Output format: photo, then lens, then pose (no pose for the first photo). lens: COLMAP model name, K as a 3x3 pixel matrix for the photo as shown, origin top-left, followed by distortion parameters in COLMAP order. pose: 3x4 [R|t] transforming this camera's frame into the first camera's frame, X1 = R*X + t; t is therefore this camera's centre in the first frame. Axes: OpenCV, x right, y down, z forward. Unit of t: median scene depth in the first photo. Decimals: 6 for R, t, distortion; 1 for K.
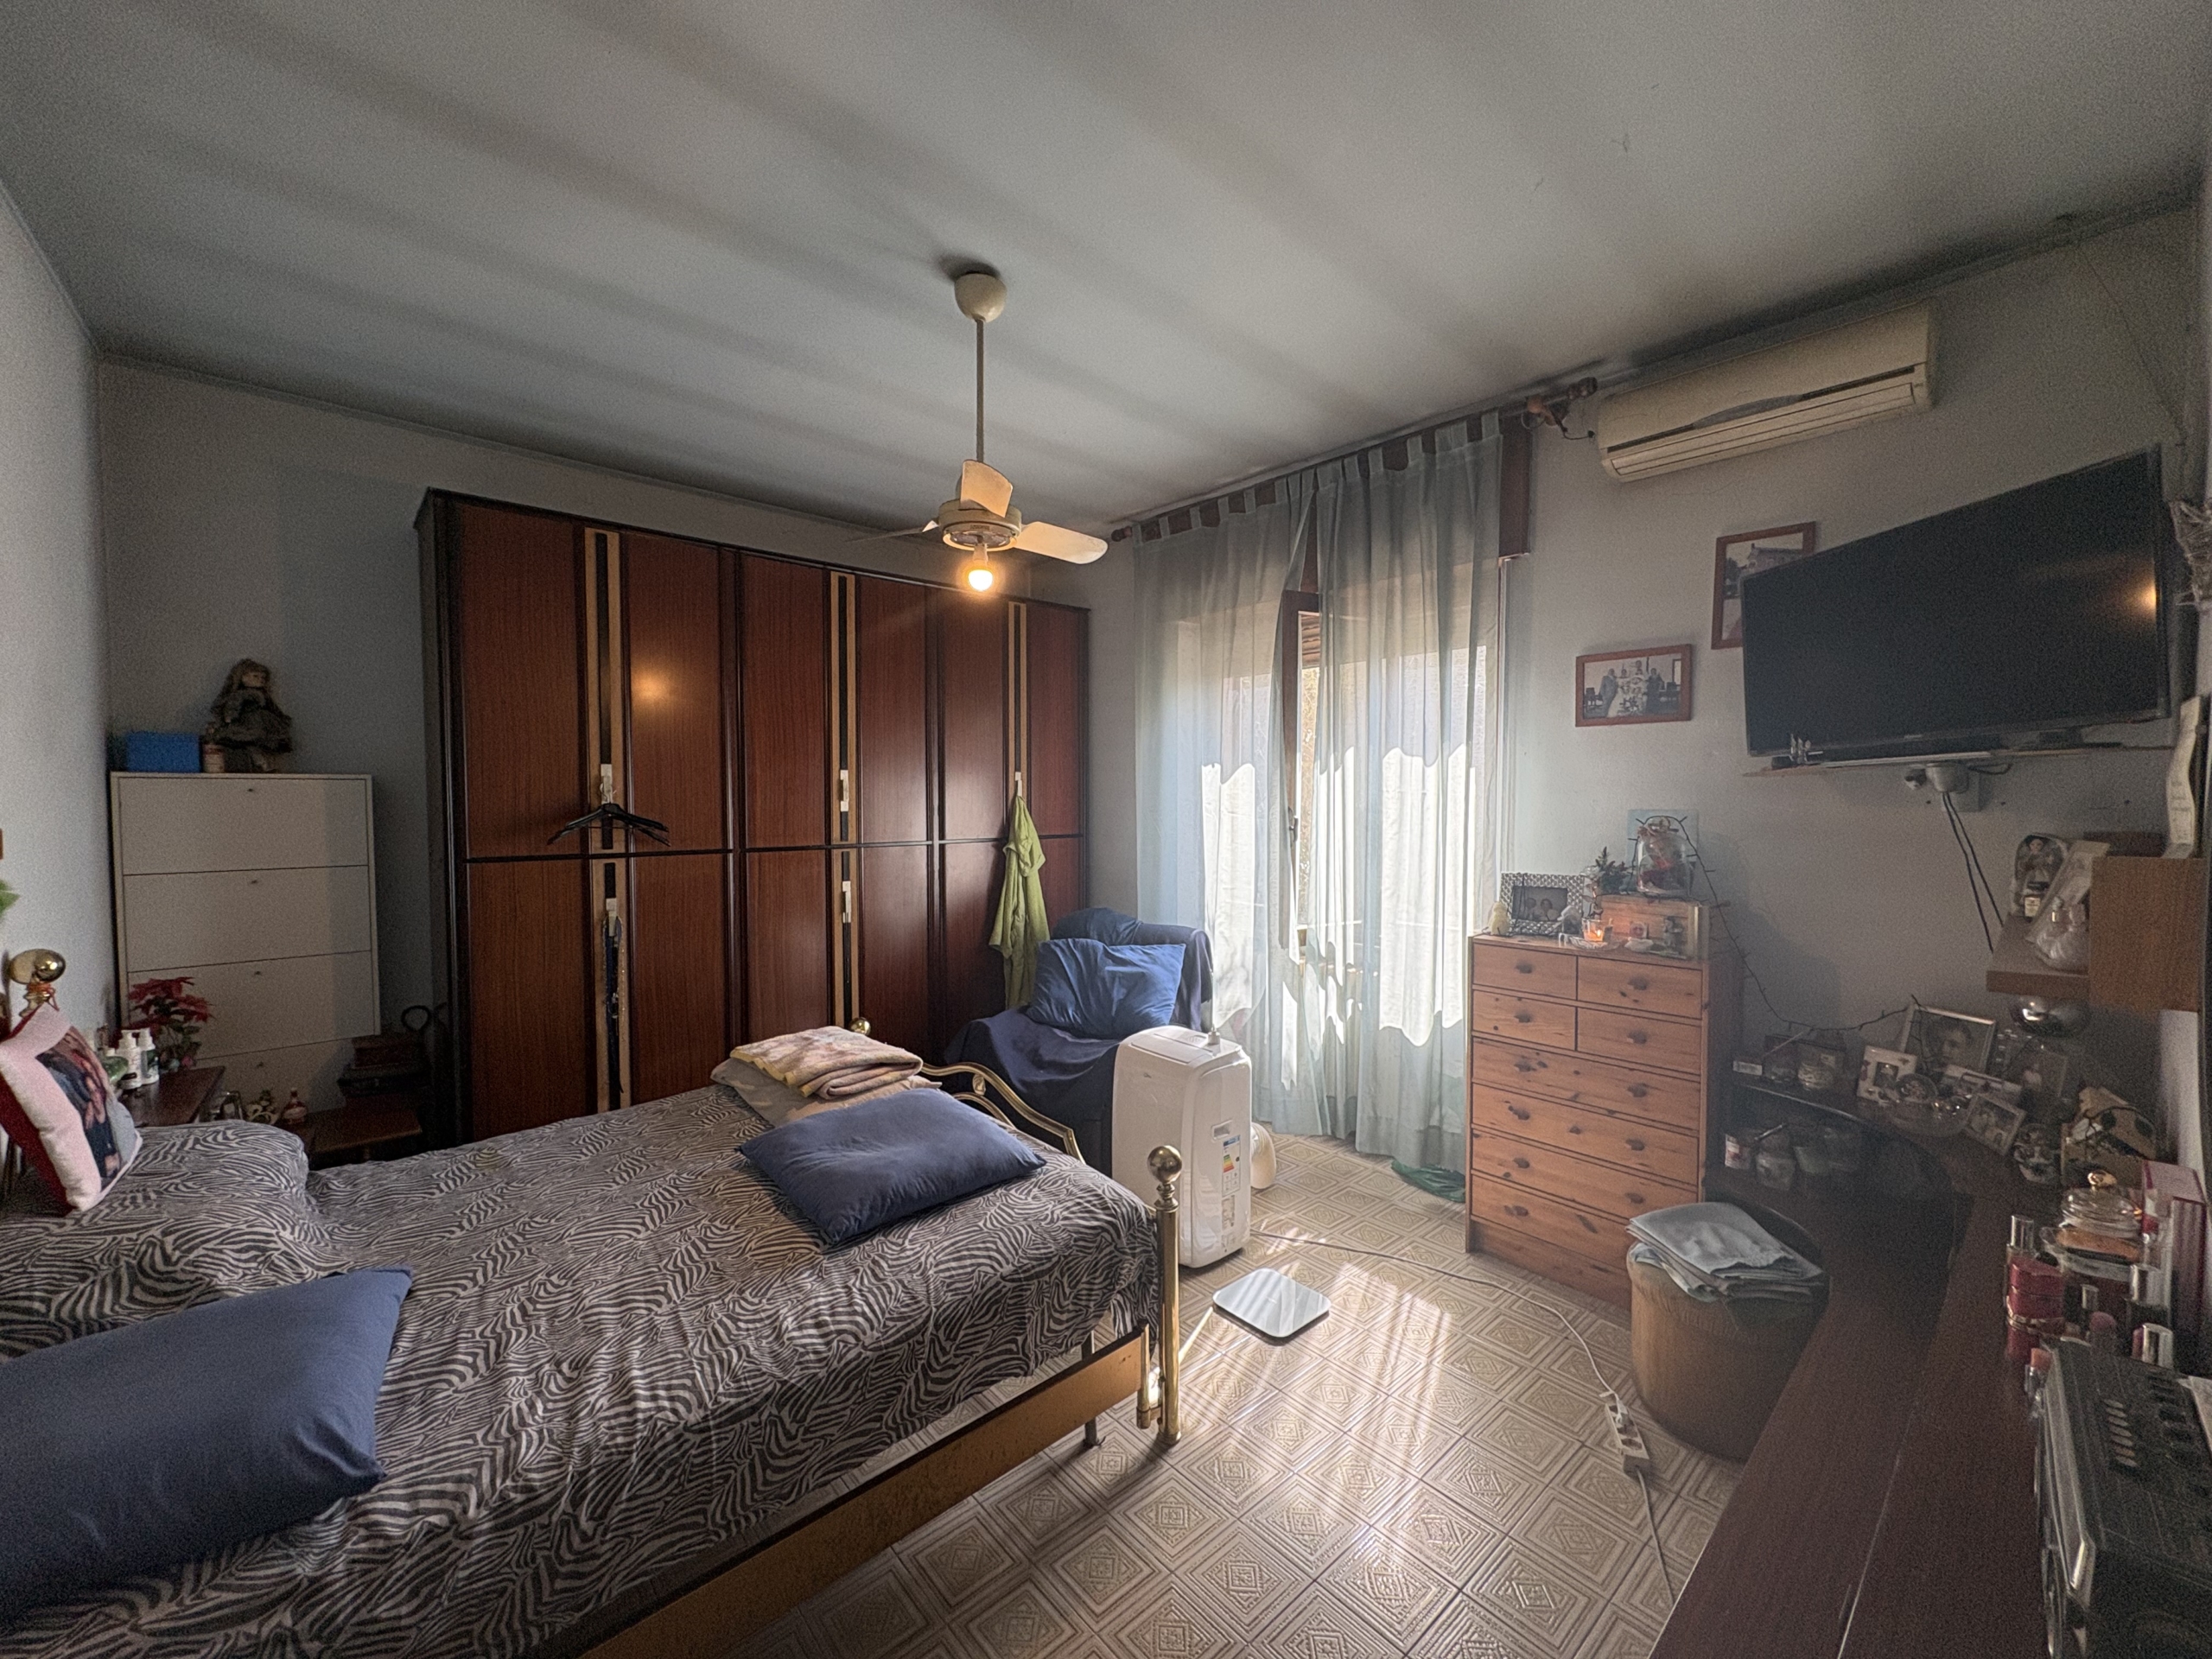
lens RADIAL K [[882.6, 0, 1104.1], [0, 882.6, 827.1], [0, 0, 1]] dist [0.001407, 0.000257]
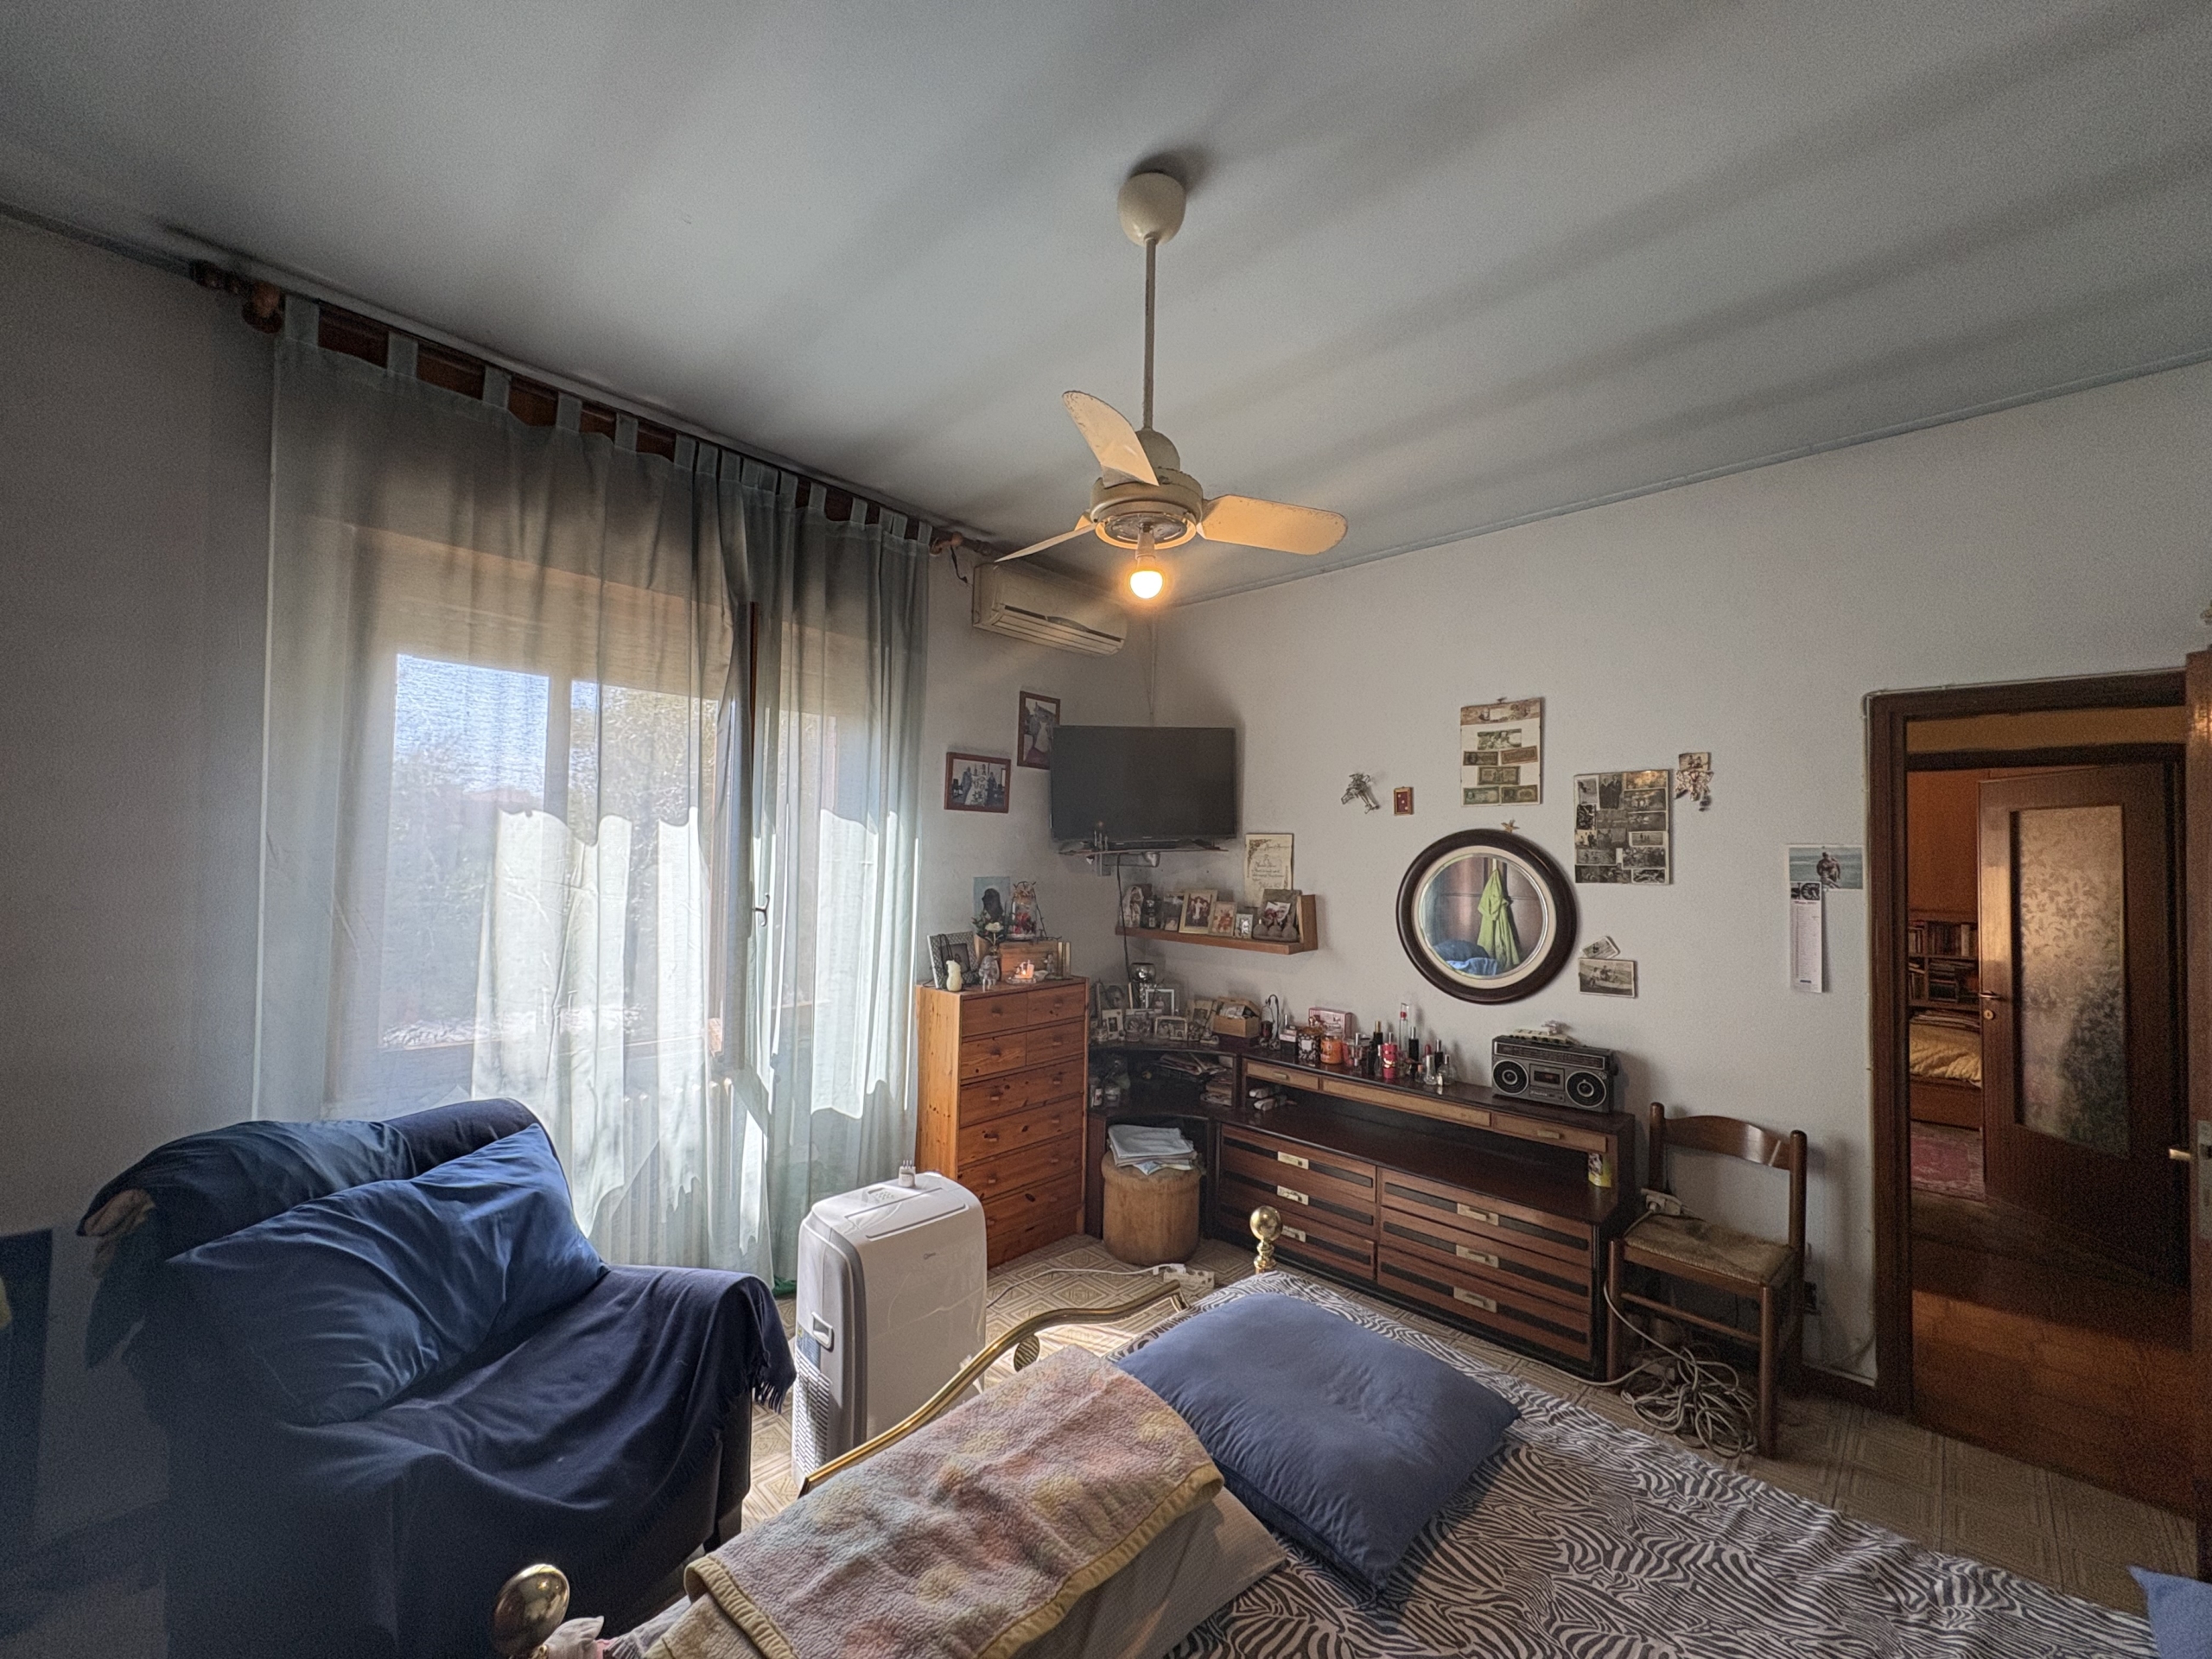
lens RADIAL K [[879.6, 0, 1107.6], [0, 879.6, 829.6], [0, 0, 1]] dist [-0.000188, 0.000283]
pose [[-0.095241, 0.028345, 0.995051, -0.771038], [0.017956, 0.999481, -0.026752, -0.055317], [-0.995292, 0.015320, -0.095701, 1.003979]]
